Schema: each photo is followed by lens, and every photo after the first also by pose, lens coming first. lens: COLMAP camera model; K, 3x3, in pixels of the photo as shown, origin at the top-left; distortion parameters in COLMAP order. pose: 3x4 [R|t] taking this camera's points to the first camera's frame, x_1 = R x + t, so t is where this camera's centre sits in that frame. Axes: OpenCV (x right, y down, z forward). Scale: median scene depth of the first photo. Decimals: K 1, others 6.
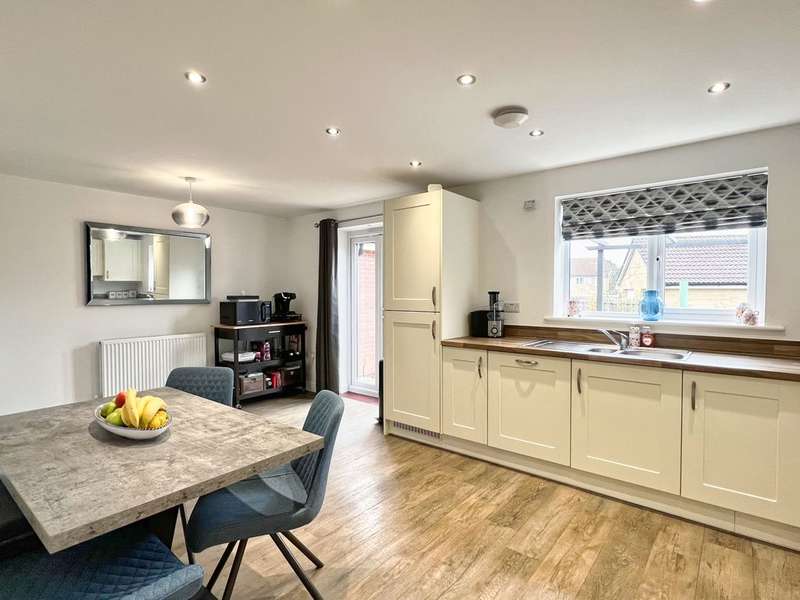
lens RADIAL K [[410.2, 0, 405.6], [0, 410.2, 303.3], [0, 0, 1]] dist [-0.002904, -0.000866]
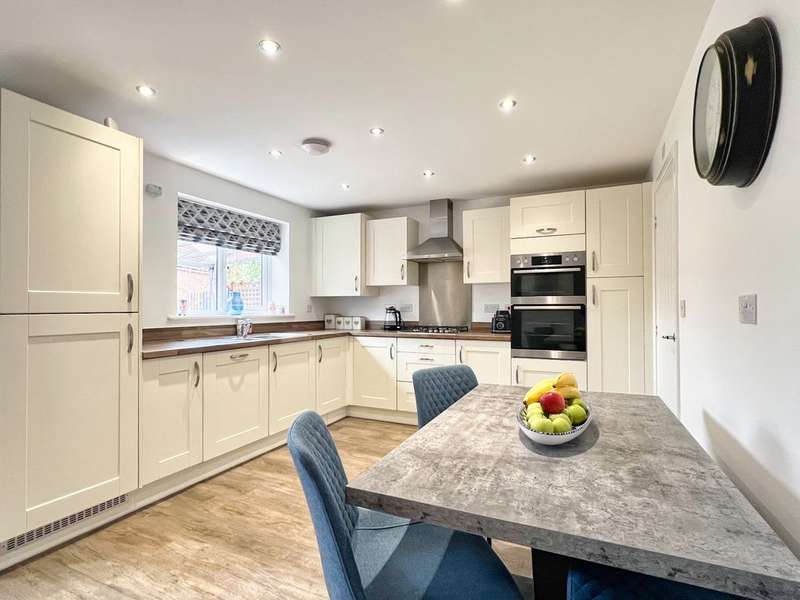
lens RADIAL K [[399.4, 0, 397.4], [0, 399.4, 302.2], [0, 0, 1]] dist [0.000158, -0.000559]
pose [[-0.225131, 0.013357, 0.974237, -0.819225], [0.029925, 0.999529, -0.006788, 0.027792], [-0.973869, 0.027626, -0.225425, 0.878665]]
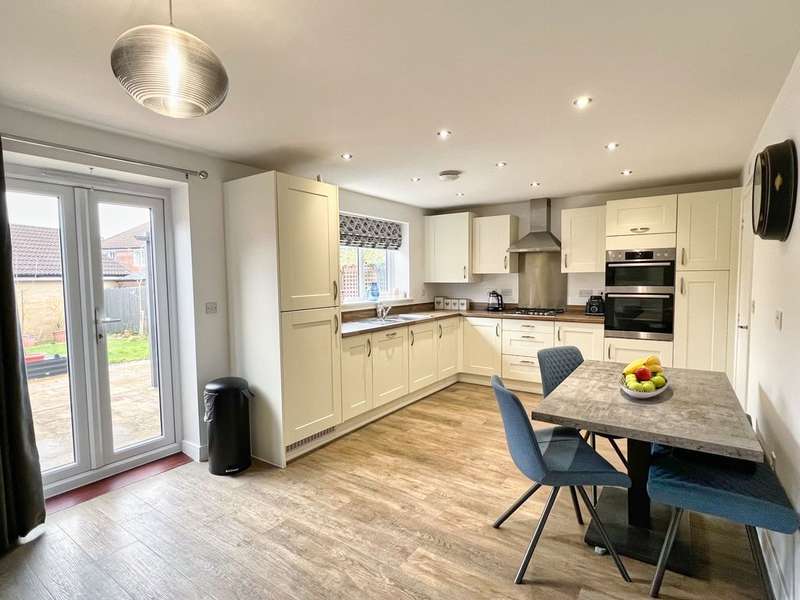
lens RADIAL K [[401.3, 0, 402.8], [0, 401.3, 302.2], [0, 0, 1]] dist [-0.001299, -0.000264]
pose [[-0.061685, -0.061777, 0.996182, -1.122770], [0.040669, 0.997098, 0.064352, -0.055824], [-0.997267, 0.044483, -0.058994, 1.091557]]
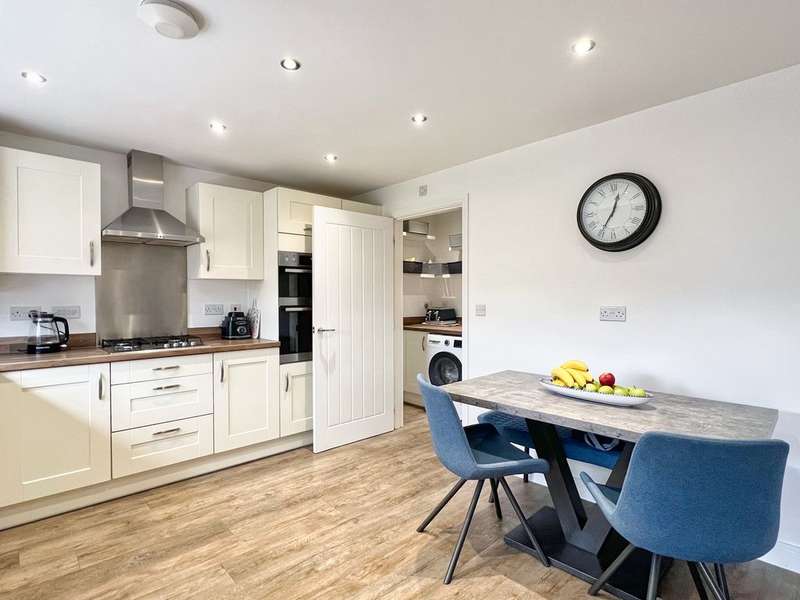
lens RADIAL K [[417.4, 0, 390.7], [0, 417.4, 301.6], [0, 0, 1]] dist [-0.000114, 0.000193]
pose [[-0.985975, 0.001065, 0.166892, -0.170902], [0.008280, 0.999060, 0.042543, -0.023567], [-0.166690, 0.043329, -0.985057, 1.366680]]
